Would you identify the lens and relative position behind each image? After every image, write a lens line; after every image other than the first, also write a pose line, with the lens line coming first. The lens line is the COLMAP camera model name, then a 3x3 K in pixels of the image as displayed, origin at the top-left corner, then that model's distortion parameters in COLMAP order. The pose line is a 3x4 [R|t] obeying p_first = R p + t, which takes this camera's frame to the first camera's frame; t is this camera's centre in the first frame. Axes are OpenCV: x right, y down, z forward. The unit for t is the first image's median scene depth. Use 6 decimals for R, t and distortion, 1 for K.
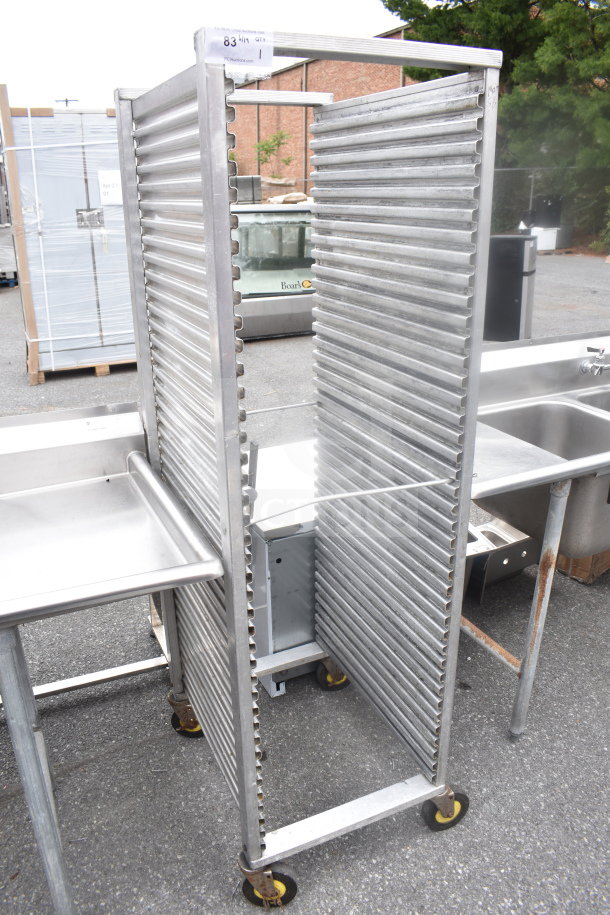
lens RADIAL K [[705.8, 0, 302.6], [0, 705.8, 459.1], [0, 0, 1]] dist [-0.095024, 0.015743]
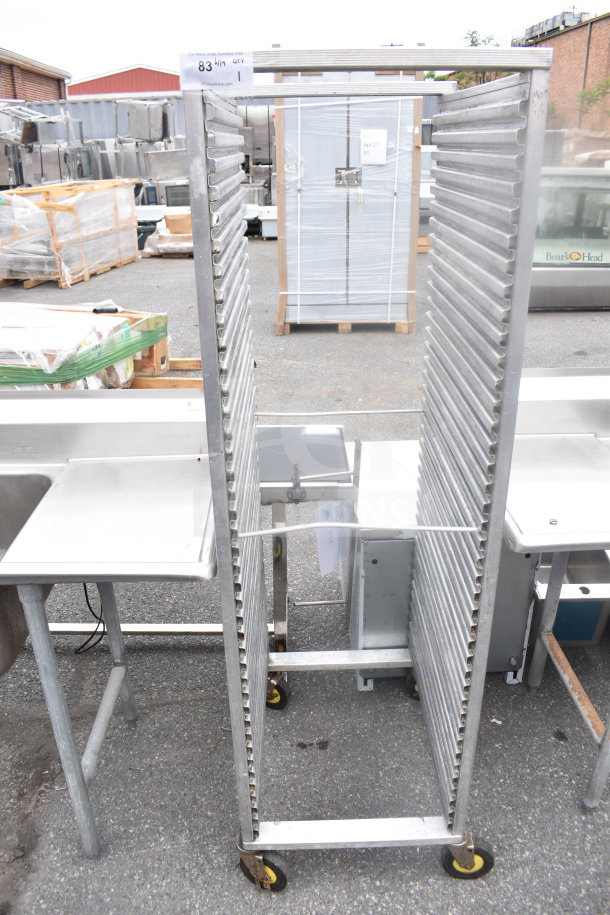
lens RADIAL K [[707.1, 0, 303.6], [0, 707.1, 461.2], [0, 0, 1]] dist [-0.095958, 0.016194]
pose [[0.914322, 0.165924, -0.369437, 0.207034], [-0.140236, 0.985498, 0.095543, -0.071454], [0.379933, -0.035549, 0.924331, 0.052353]]
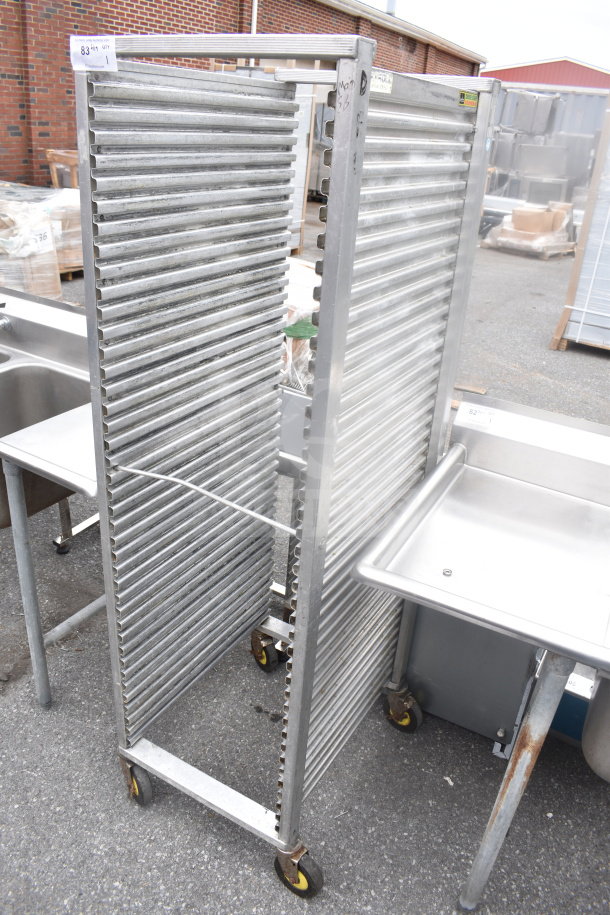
lens RADIAL K [[705.8, 0, 302.6], [0, 705.8, 459.1], [0, 0, 1]] dist [-0.095024, 0.015743]
pose [[0.570564, 0.406830, -0.713405, 0.513234], [-0.362875, 0.904167, 0.225396, -0.163367], [0.736735, 0.130274, 0.663513, 0.258845]]
